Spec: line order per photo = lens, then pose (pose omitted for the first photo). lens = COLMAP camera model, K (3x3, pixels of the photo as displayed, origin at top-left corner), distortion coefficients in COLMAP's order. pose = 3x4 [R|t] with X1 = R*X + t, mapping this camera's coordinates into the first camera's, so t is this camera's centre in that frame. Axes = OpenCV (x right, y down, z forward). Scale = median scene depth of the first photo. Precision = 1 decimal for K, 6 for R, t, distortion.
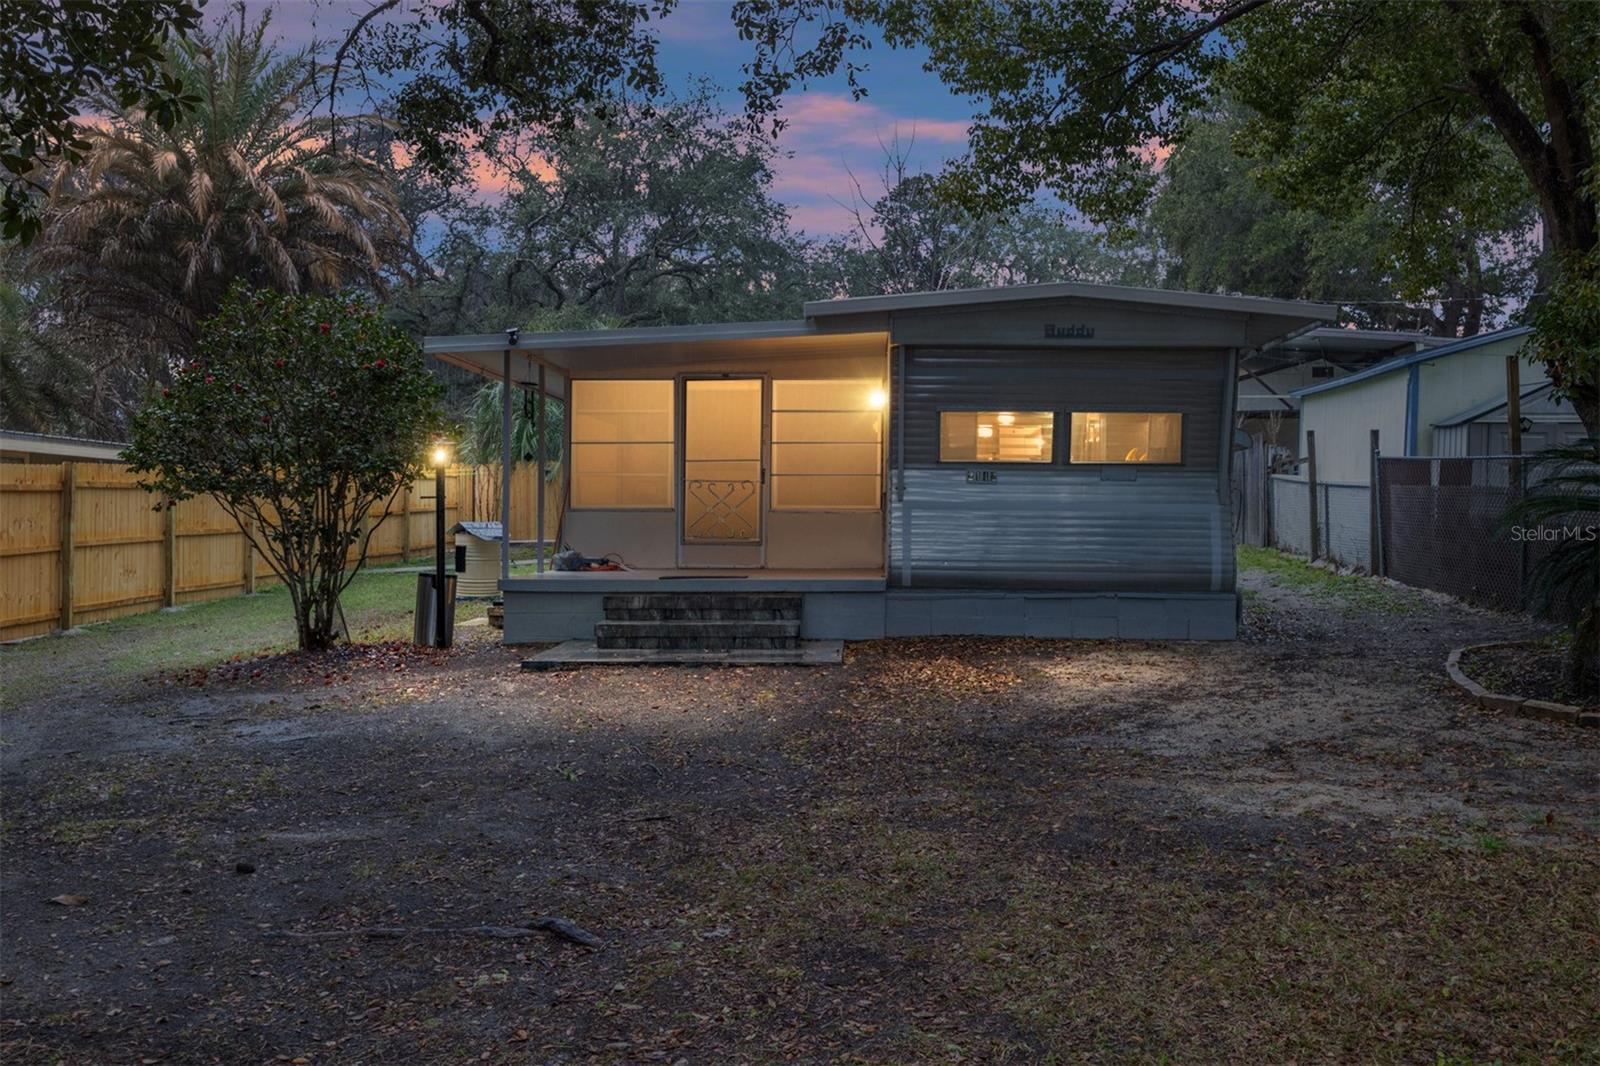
lens RADIAL K [[1537.0, 0, 814.7], [0, 1537.0, 517.5], [0, 0, 1]] dist [0.011129, 0.004443]
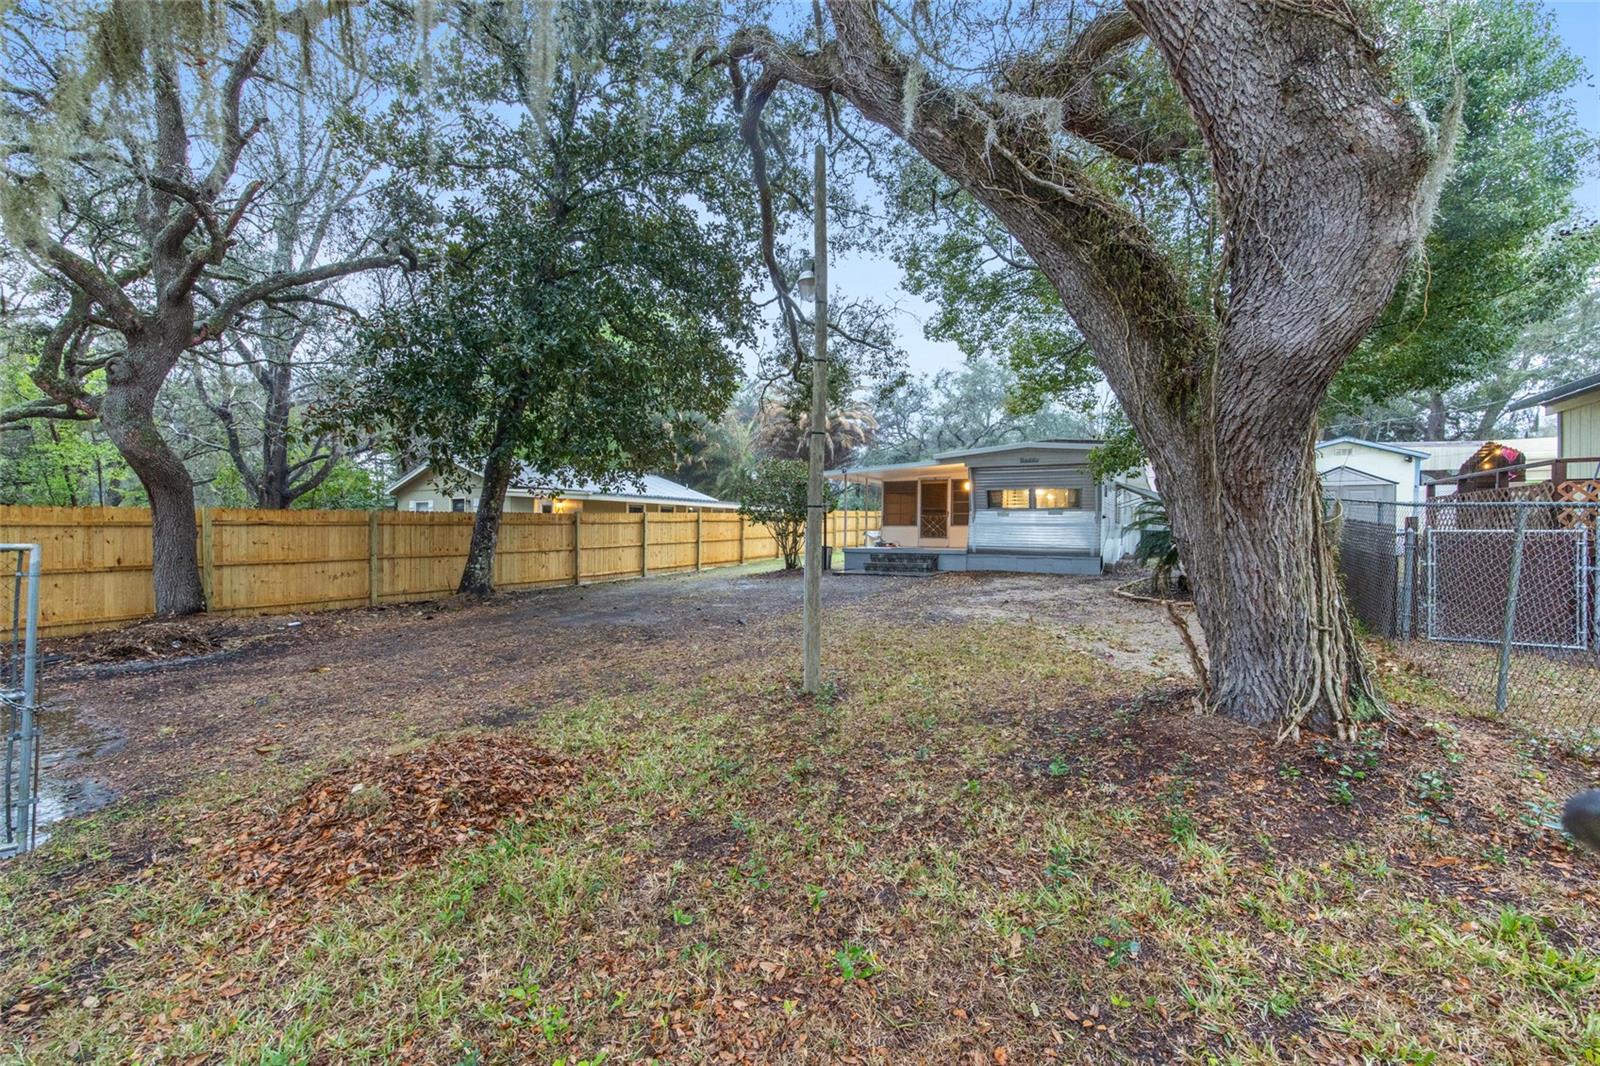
lens RADIAL K [[653.9, 0, 800.0], [0, 653.9, 533.0], [0, 0, 1]] dist [0.000538, 0.000014]
pose [[0.888723, 0.002529, -0.458437, 0.291618], [-0.003000, 0.999995, -0.000299, 0.009121], [0.458434, 0.001641, 0.888727, -0.194661]]
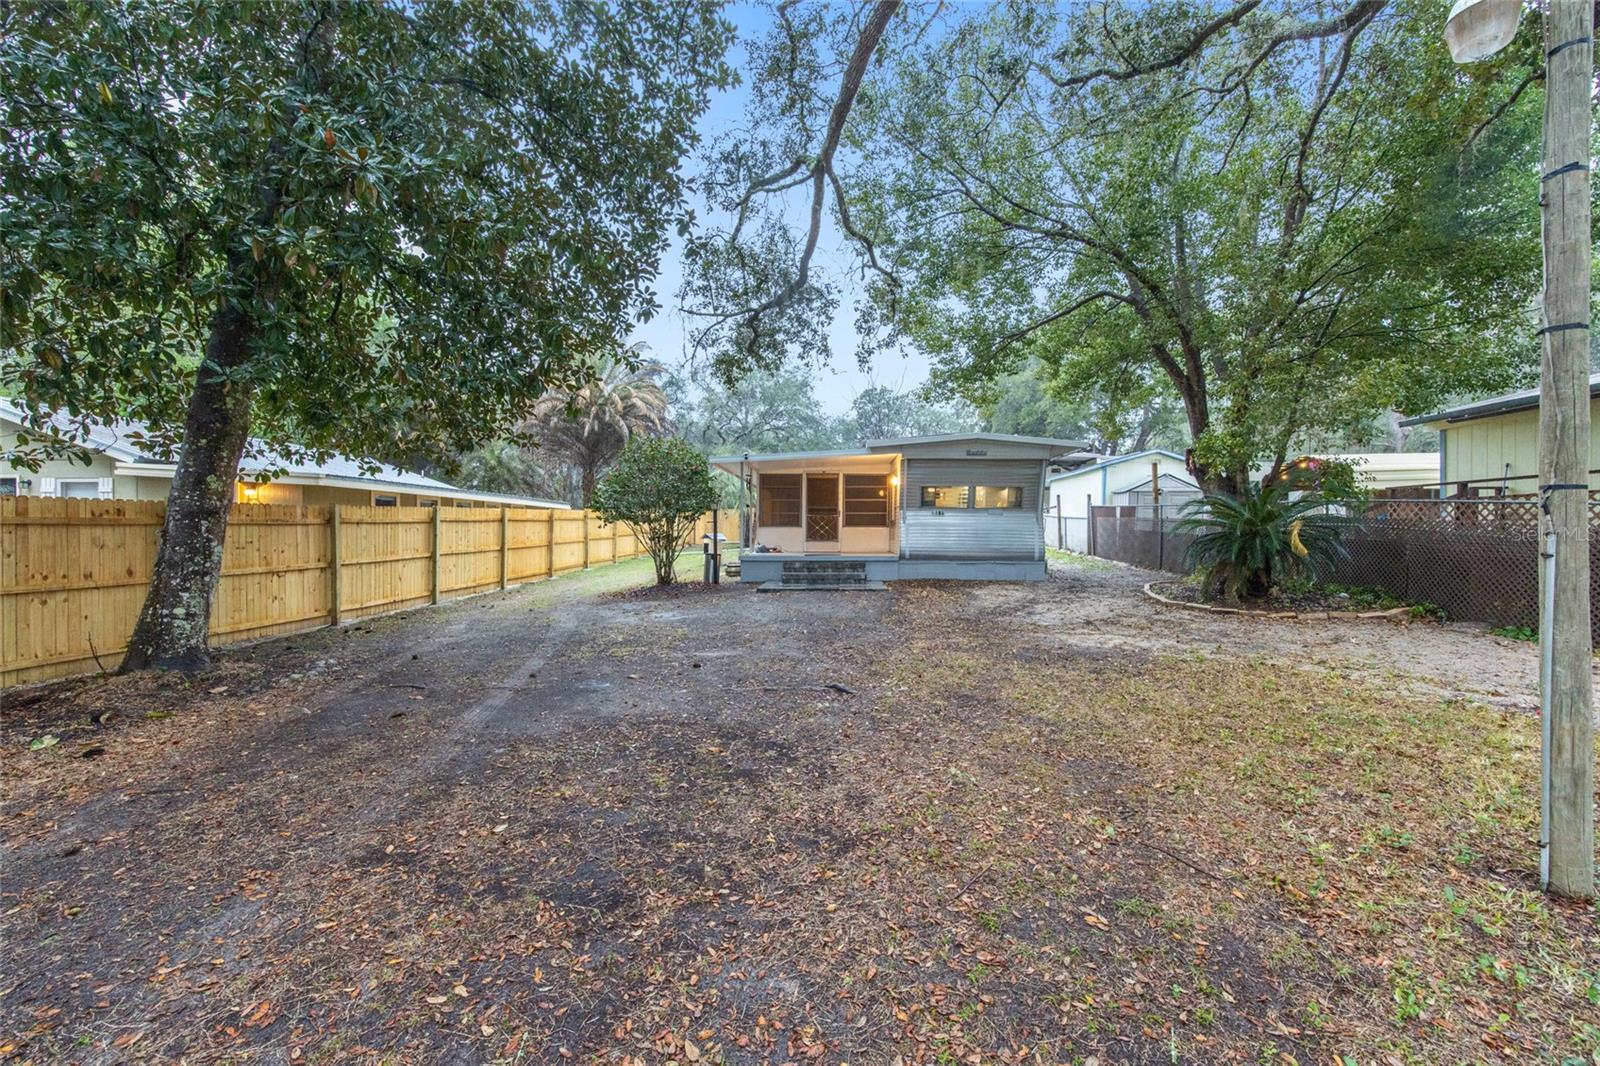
lens RADIAL K [[653.9, 0, 800.0], [0, 653.9, 533.0], [0, 0, 1]] dist [0.000538, 0.000014]
pose [[0.999663, -0.001081, -0.025939, -0.073282], [0.001044, 0.999998, -0.001407, 0.005169], [0.025941, 0.001379, 0.999663, -0.029295]]
